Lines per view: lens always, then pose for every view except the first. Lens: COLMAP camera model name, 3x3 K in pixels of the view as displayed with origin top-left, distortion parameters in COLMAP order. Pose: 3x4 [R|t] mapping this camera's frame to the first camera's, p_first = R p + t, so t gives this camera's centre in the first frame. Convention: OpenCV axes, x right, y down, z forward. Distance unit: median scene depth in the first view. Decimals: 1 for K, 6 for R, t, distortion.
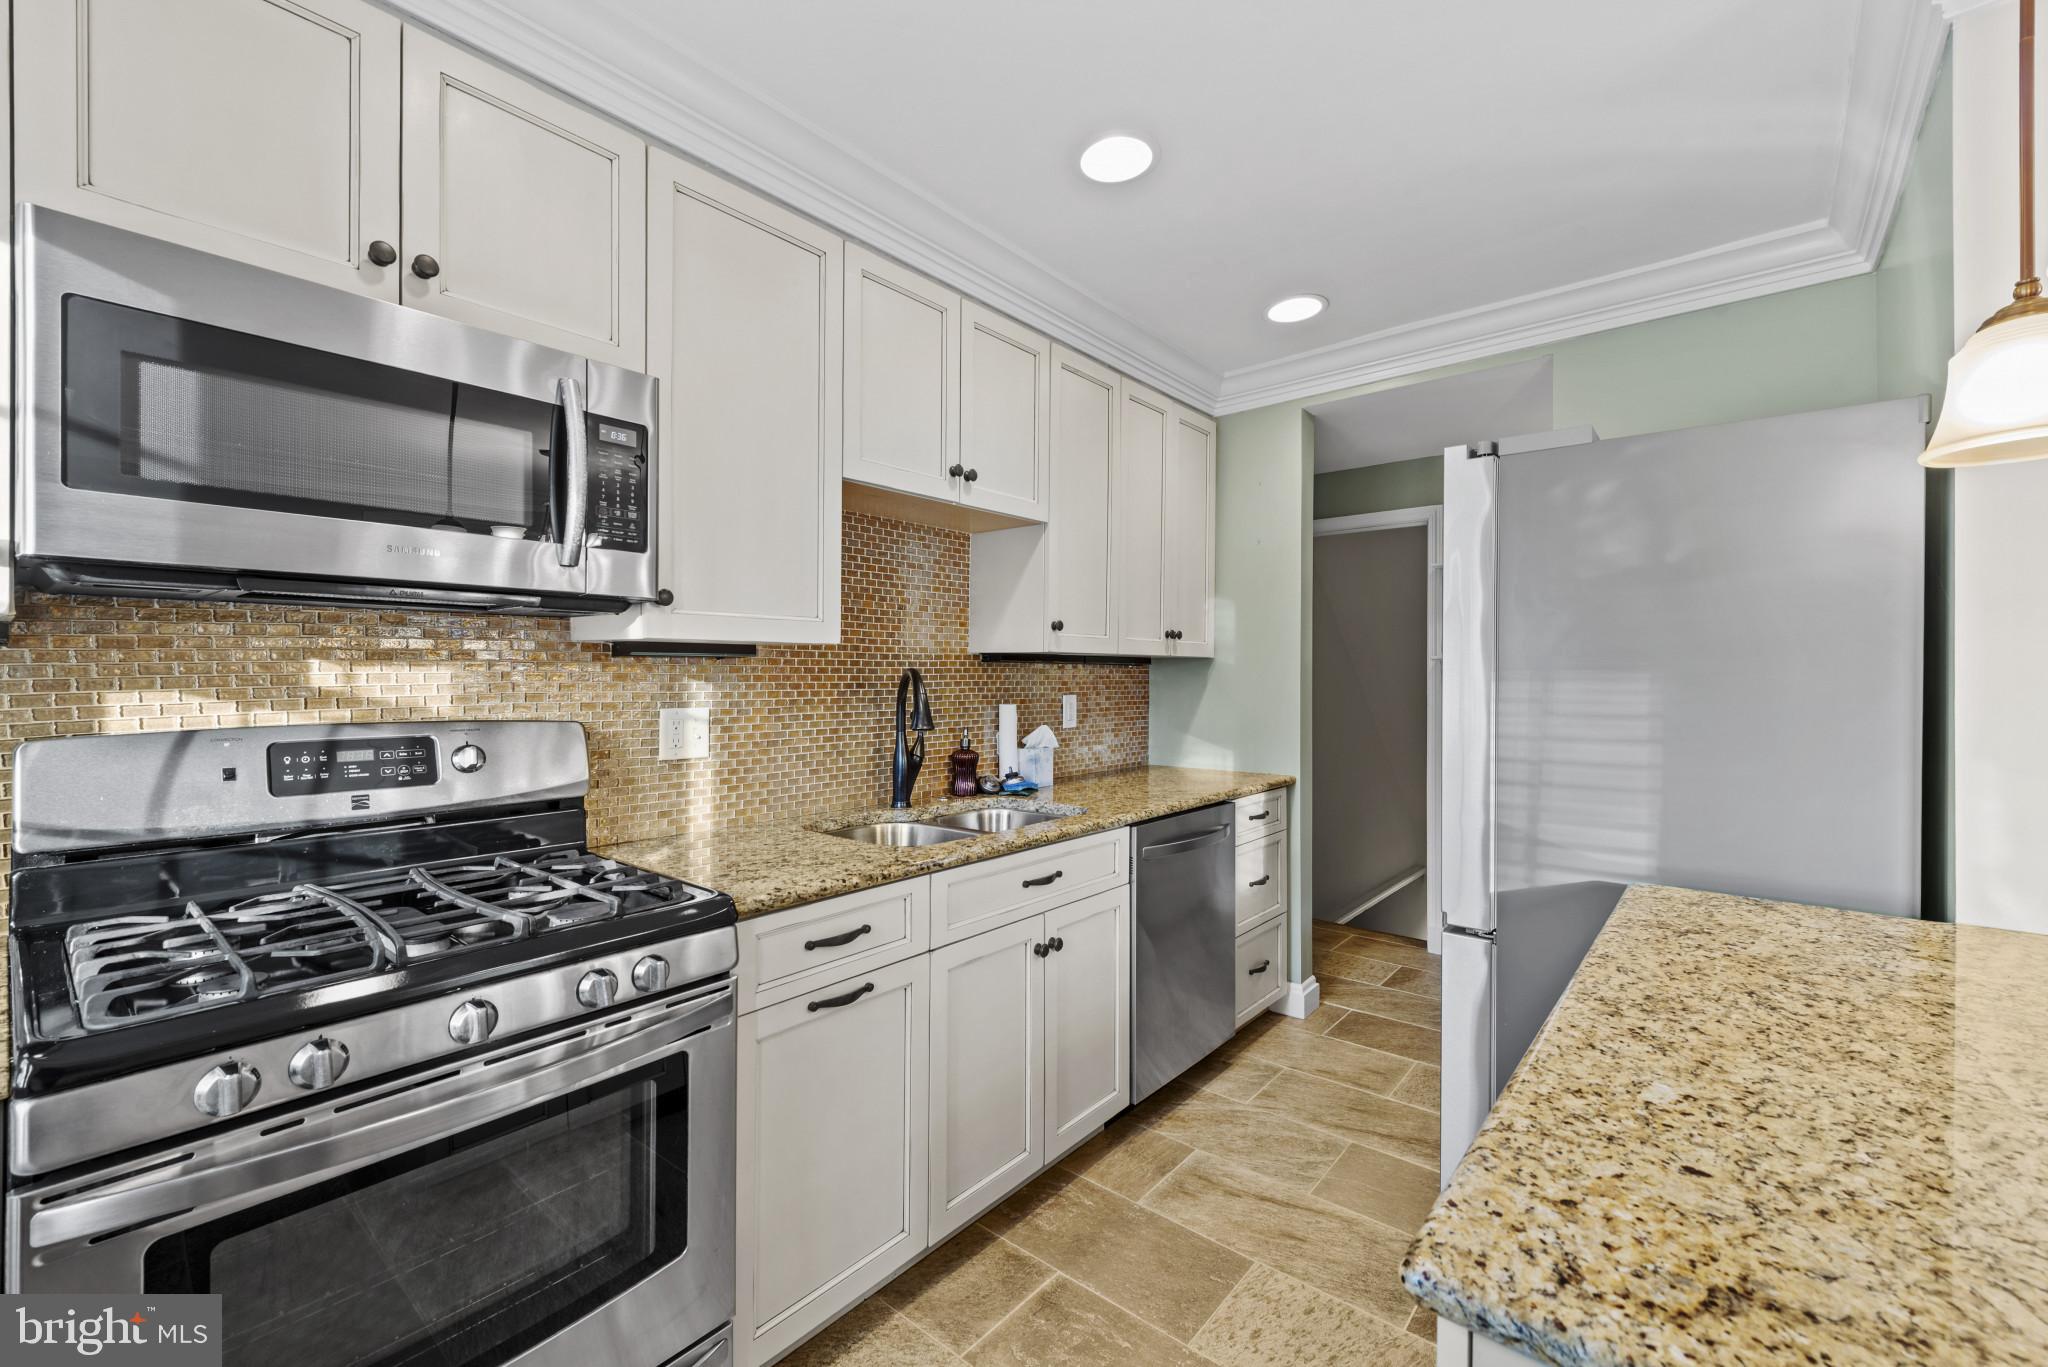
lens RADIAL K [[860.0, 0, 1019.2], [0, 860.0, 674.6], [0, 0, 1]] dist [0.003565, -0.000104]
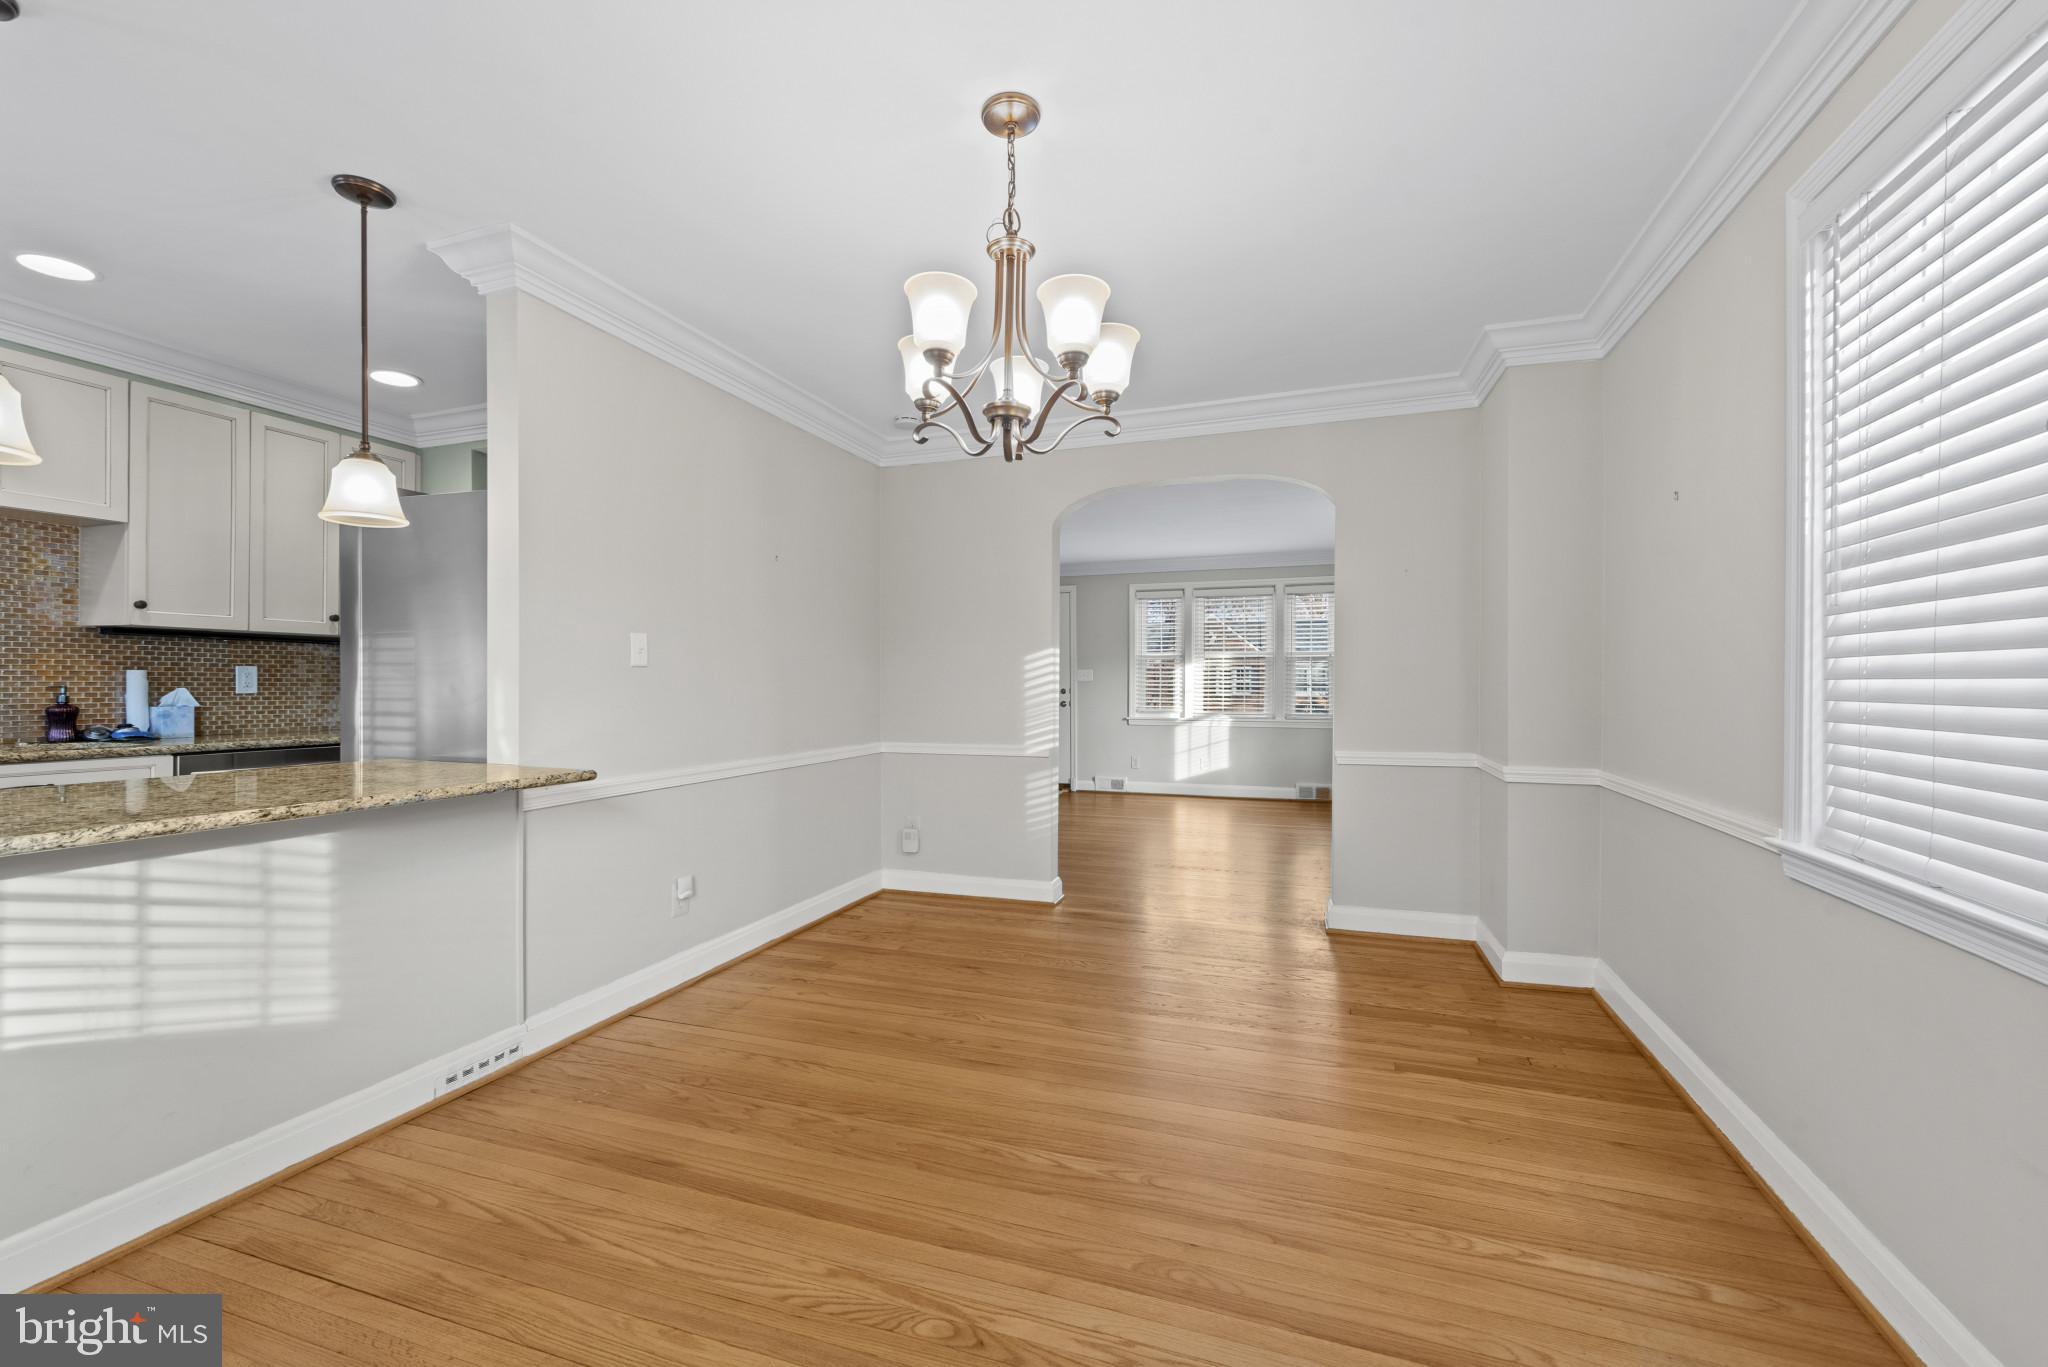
lens RADIAL K [[860.0, 0, 1019.2], [0, 860.0, 674.6], [0, 0, 1]] dist [0.003565, -0.000104]
pose [[0.936897, 0.003583, 0.349588, 0.753539], [0.000249, 0.999940, -0.010916, 0.056319], [-0.349606, 0.010314, 0.936840, -0.601350]]
